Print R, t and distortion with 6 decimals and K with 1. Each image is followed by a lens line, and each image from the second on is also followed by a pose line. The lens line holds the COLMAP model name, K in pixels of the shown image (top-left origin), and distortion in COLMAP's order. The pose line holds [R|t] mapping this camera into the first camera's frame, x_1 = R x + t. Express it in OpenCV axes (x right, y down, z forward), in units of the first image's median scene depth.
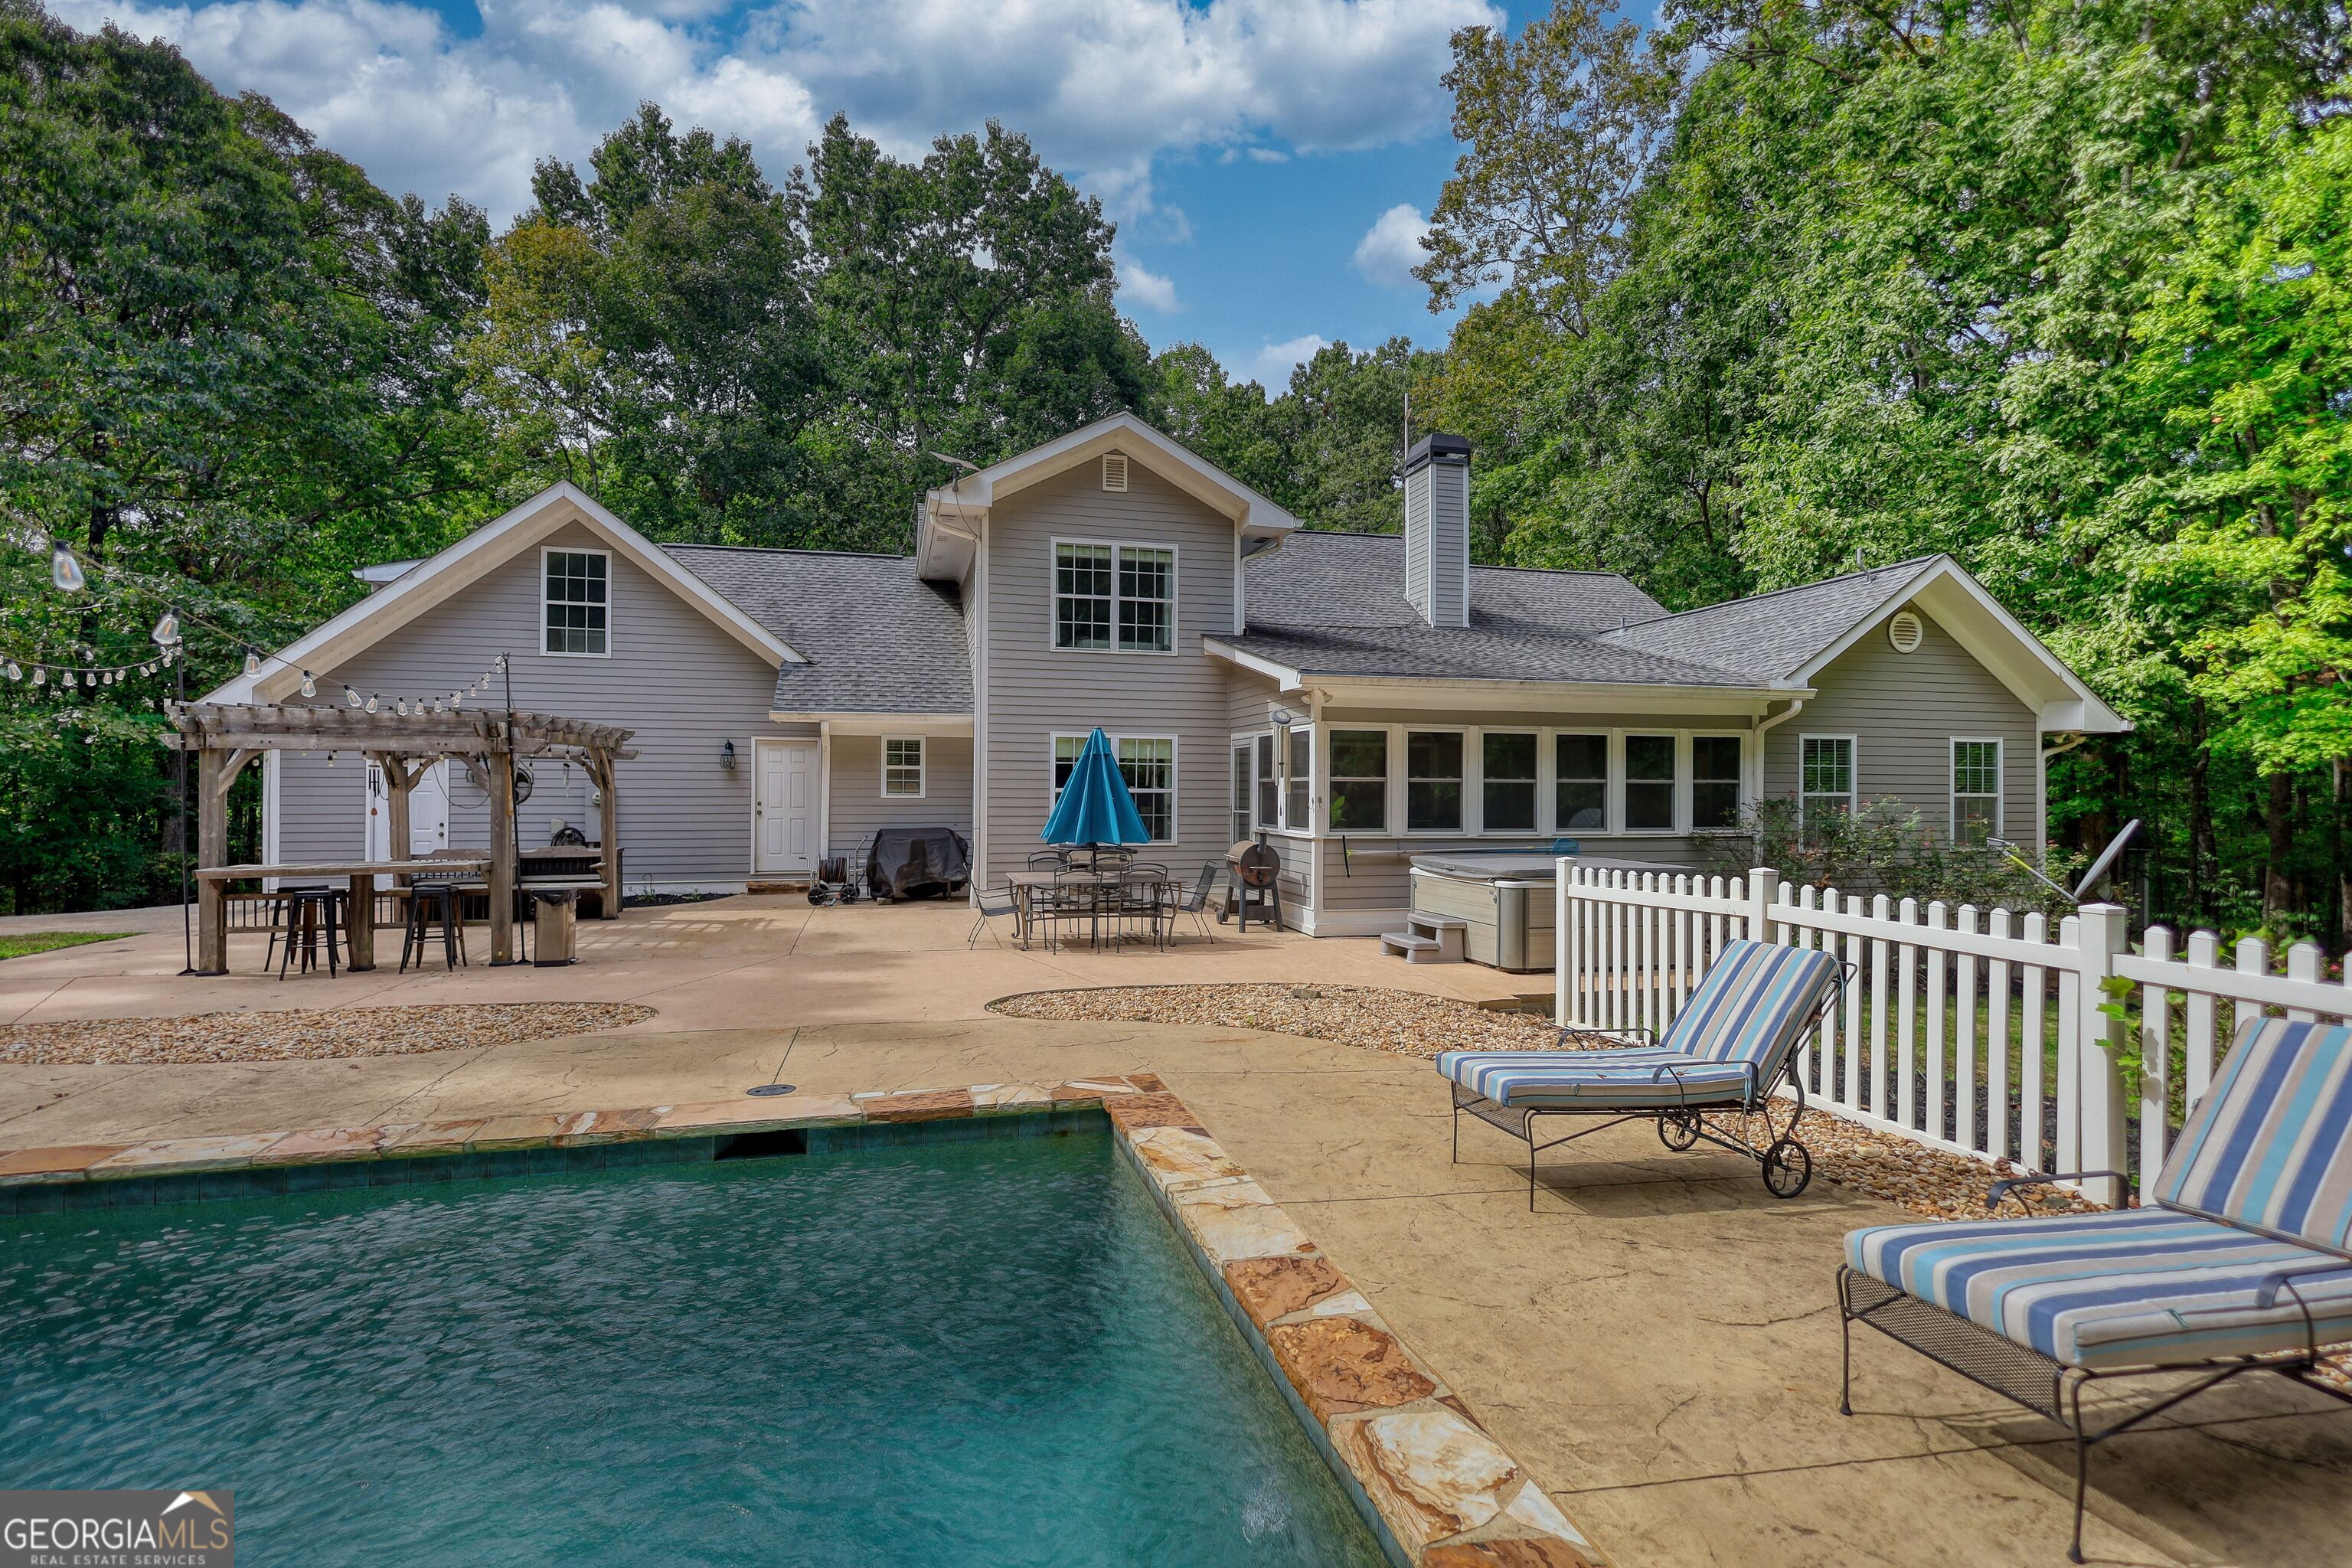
lens RADIAL K [[1110.4, 0, 1173.2], [0, 1110.4, 786.9], [0, 0, 1]] dist [0.002472, 0.002149]
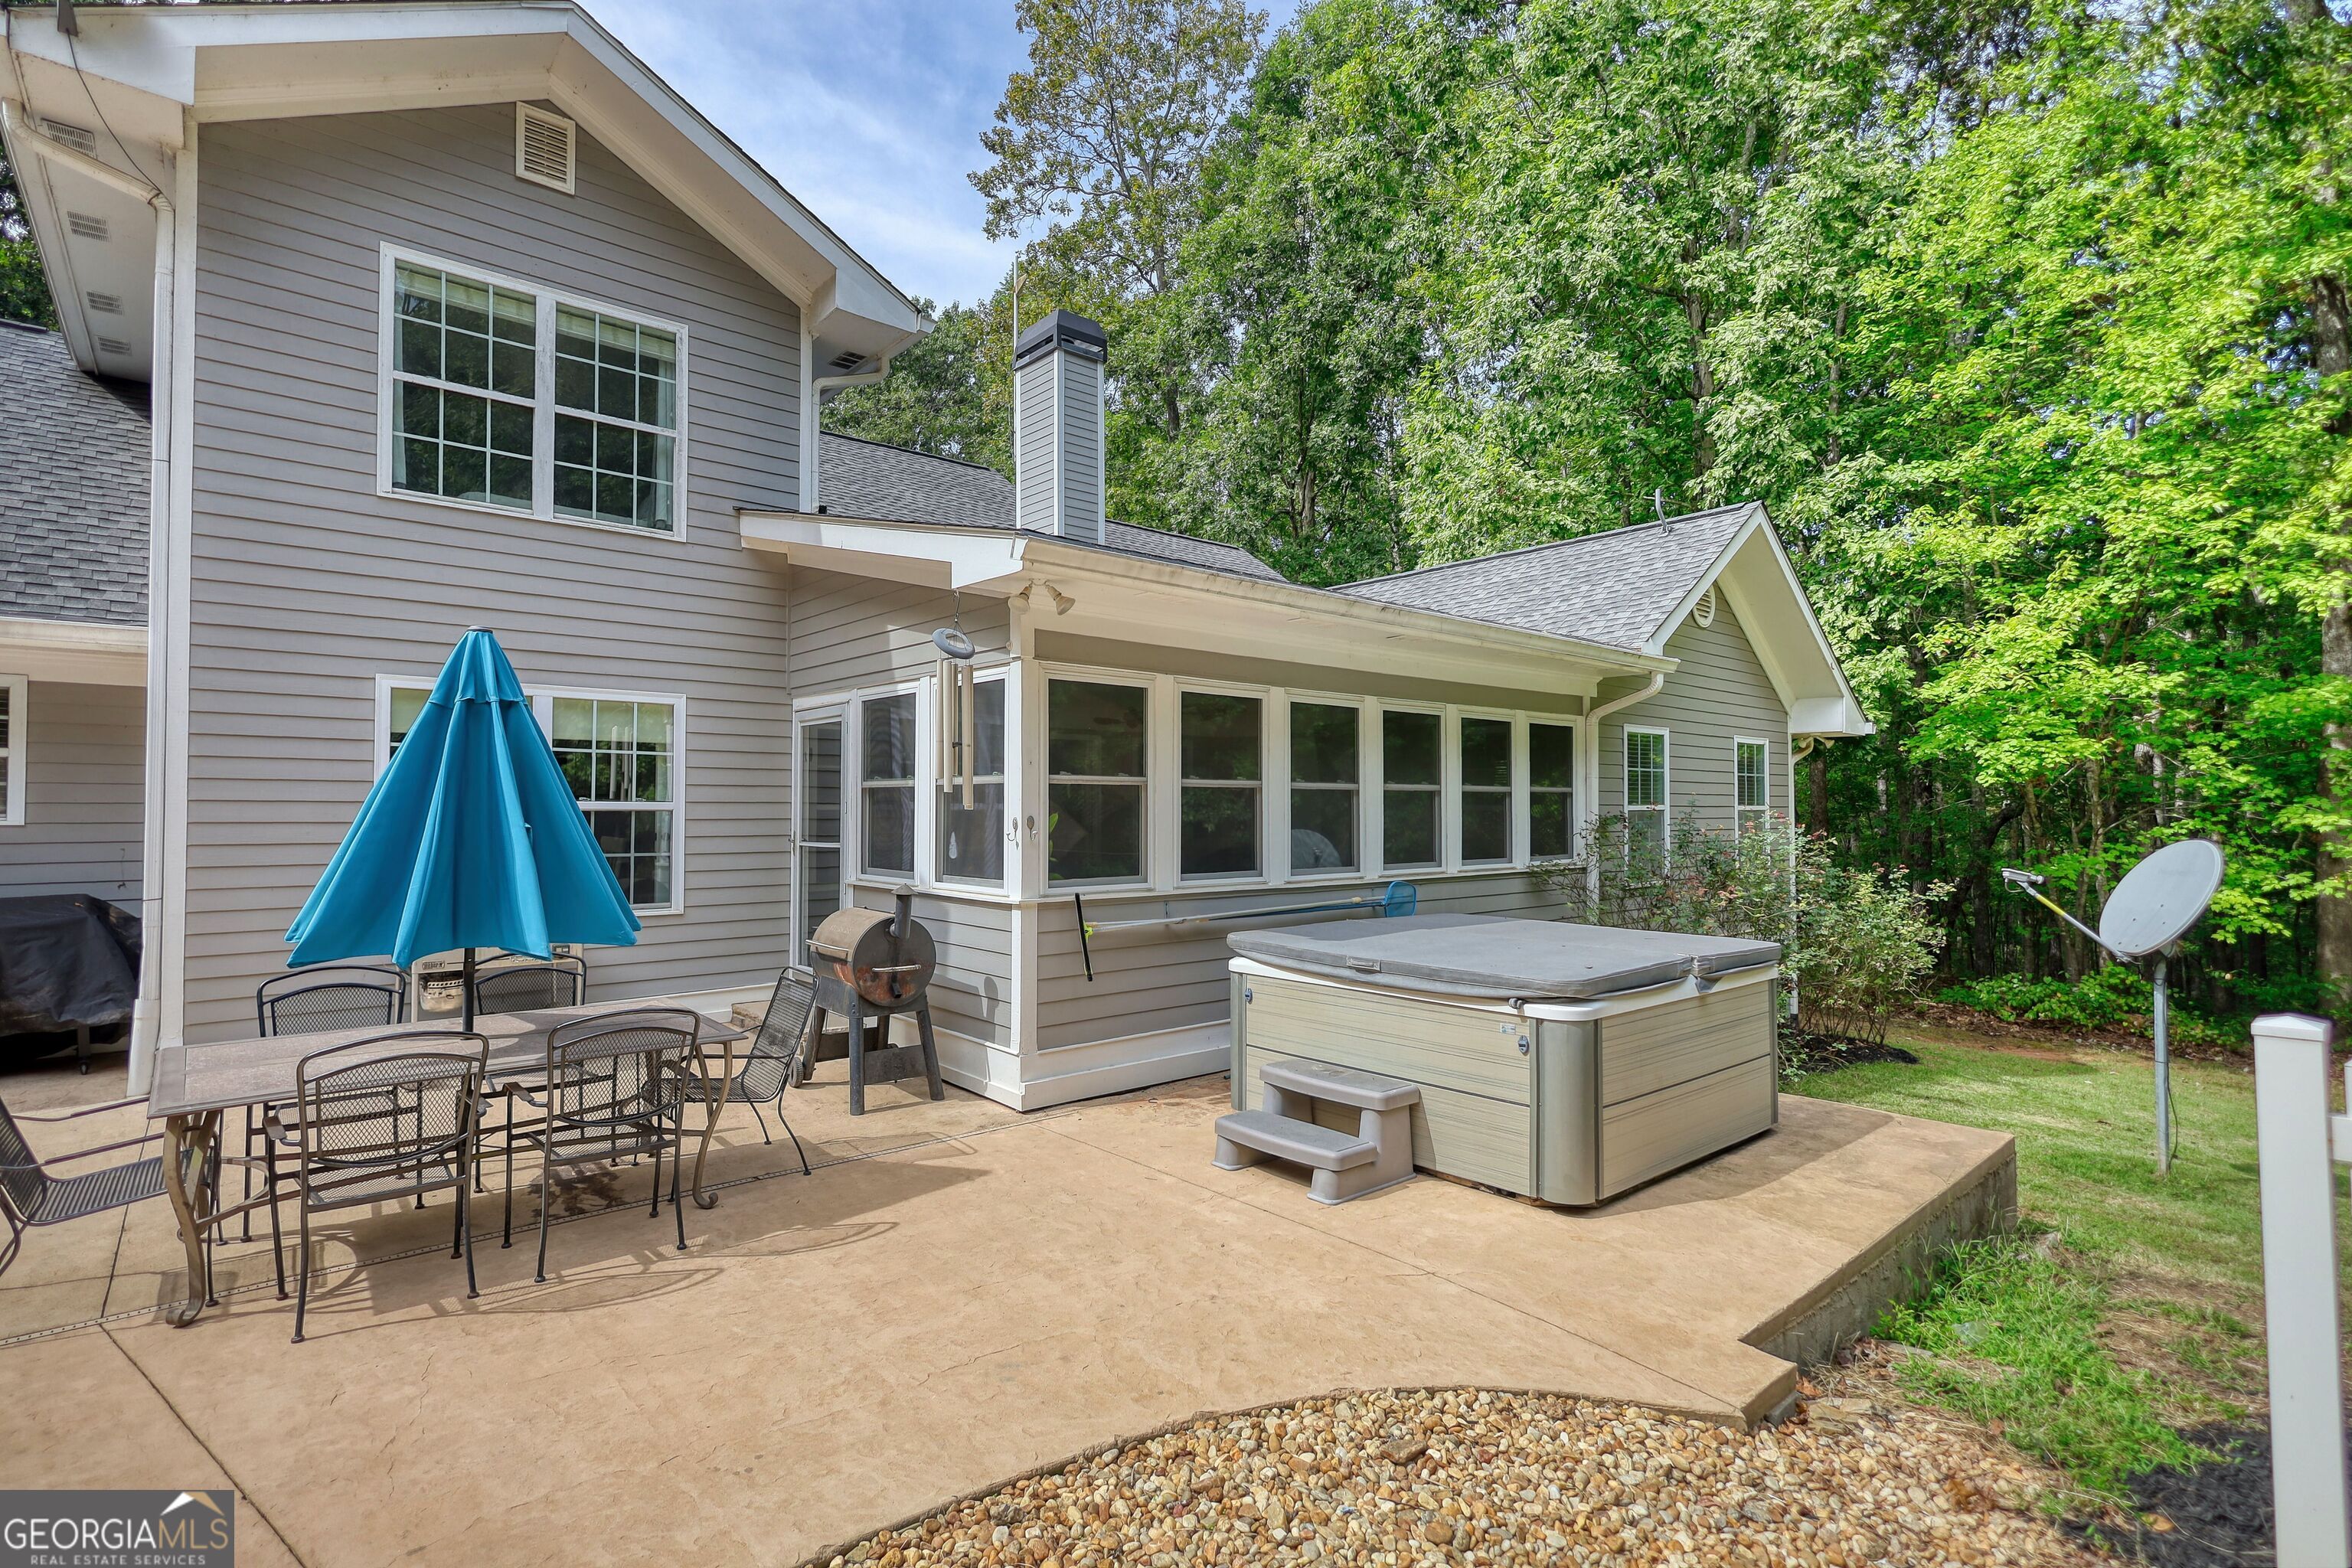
lens RADIAL K [[1110.4, 0, 1188.5], [0, 1110.4, 785.8], [0, 0, 1]] dist [0.002472, 0.002149]
pose [[0.892757, 0.005425, 0.450505, -0.019740], [0.002083, 0.999867, -0.016169, 0.003269], [-0.450533, 0.015373, 0.892627, 0.450872]]
